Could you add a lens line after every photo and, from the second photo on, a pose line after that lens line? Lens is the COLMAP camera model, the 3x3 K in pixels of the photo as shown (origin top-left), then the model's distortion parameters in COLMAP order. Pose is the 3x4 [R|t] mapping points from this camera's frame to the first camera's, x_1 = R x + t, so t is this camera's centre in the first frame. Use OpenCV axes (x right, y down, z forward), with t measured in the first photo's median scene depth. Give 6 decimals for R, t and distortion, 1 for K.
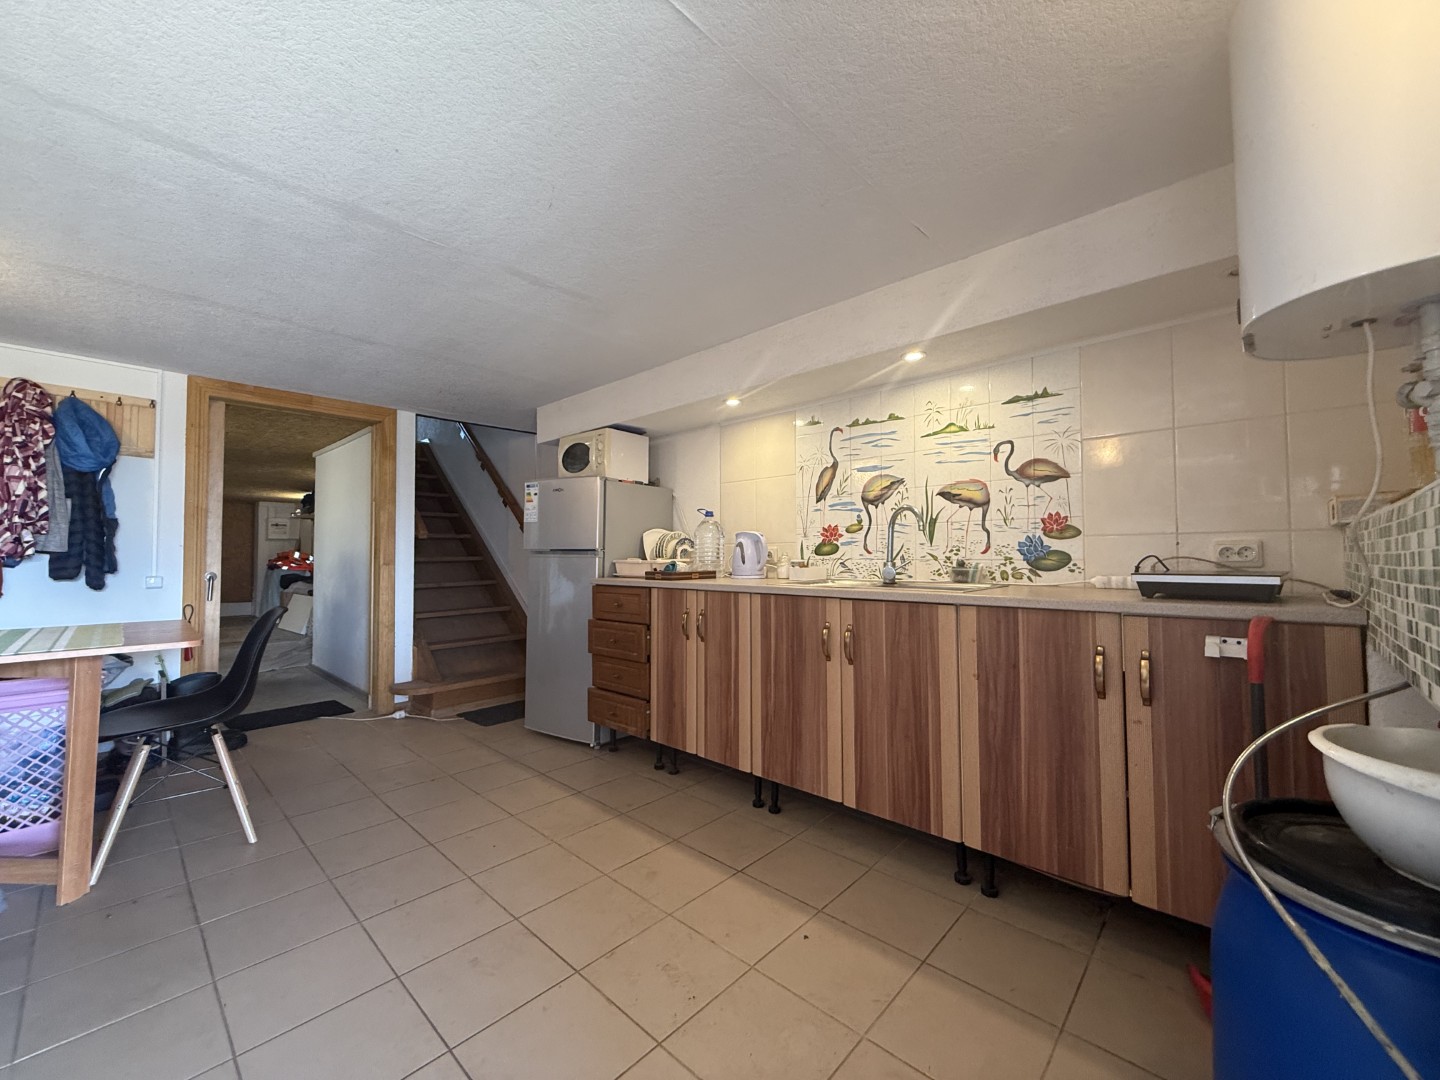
lens RADIAL K [[575.3, 0, 721.3], [0, 575.3, 536.2], [0, 0, 1]] dist [-0.000804, -0.000028]
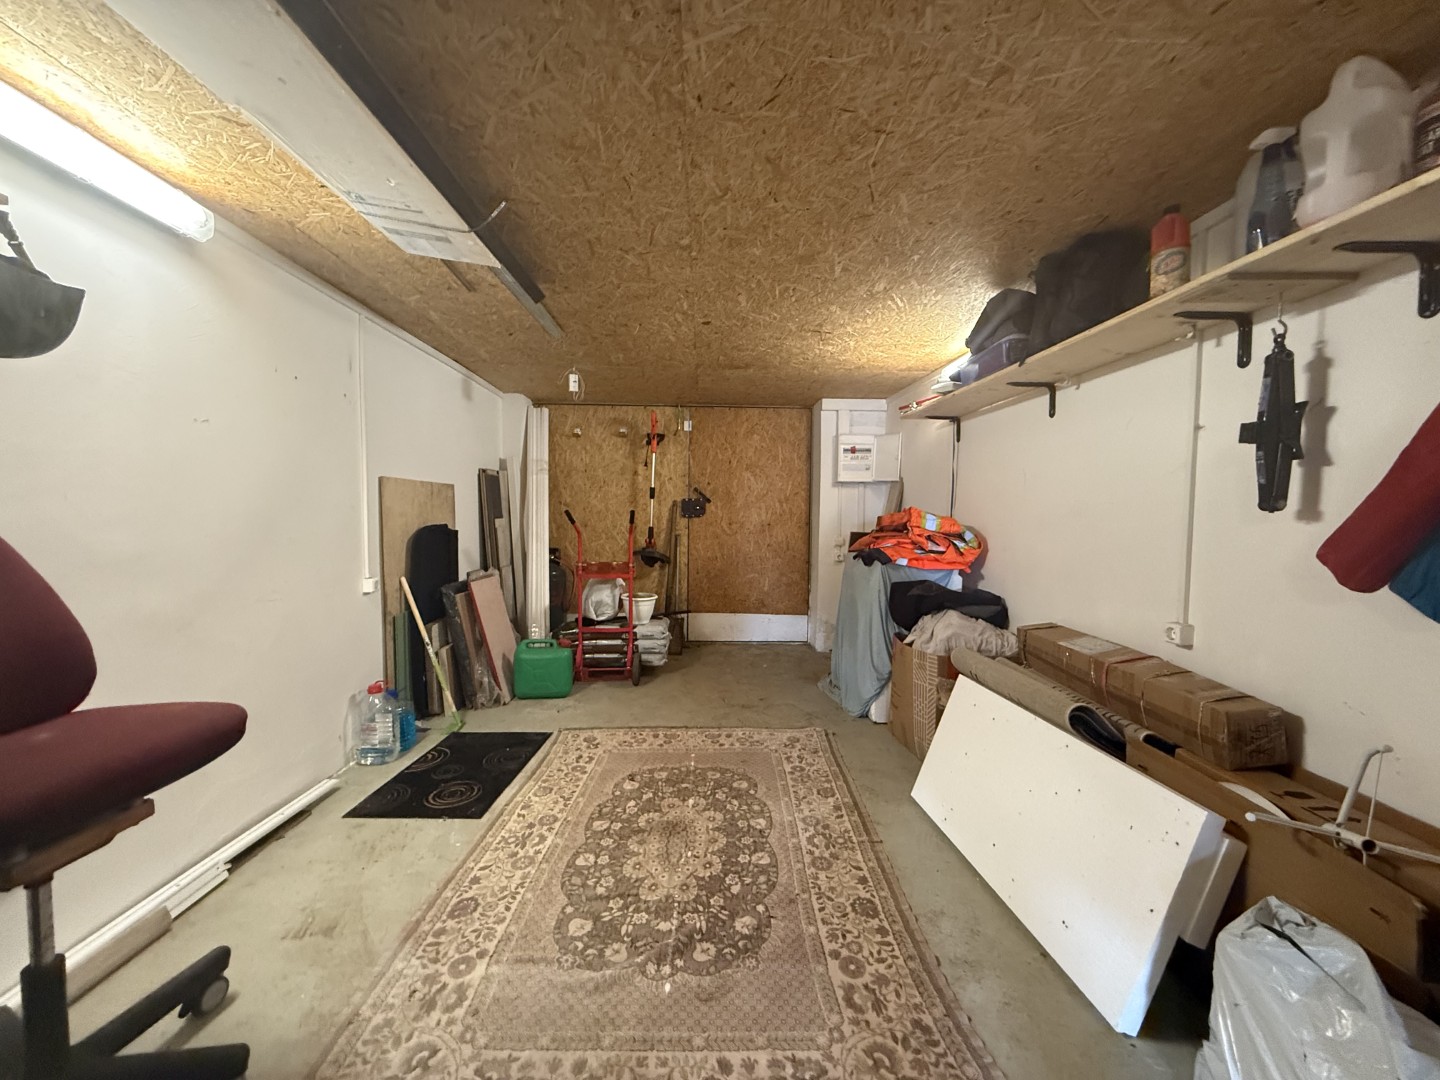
lens RADIAL K [[575.3, 0, 718.1], [0, 575.3, 541.2], [0, 0, 1]] dist [-0.000804, -0.000028]
pose [[0.703456, 0.041619, -0.709519, -0.533469], [0.017702, 0.996948, 0.076029, 0.015101], [0.710518, -0.066043, 0.700573, 0.615750]]
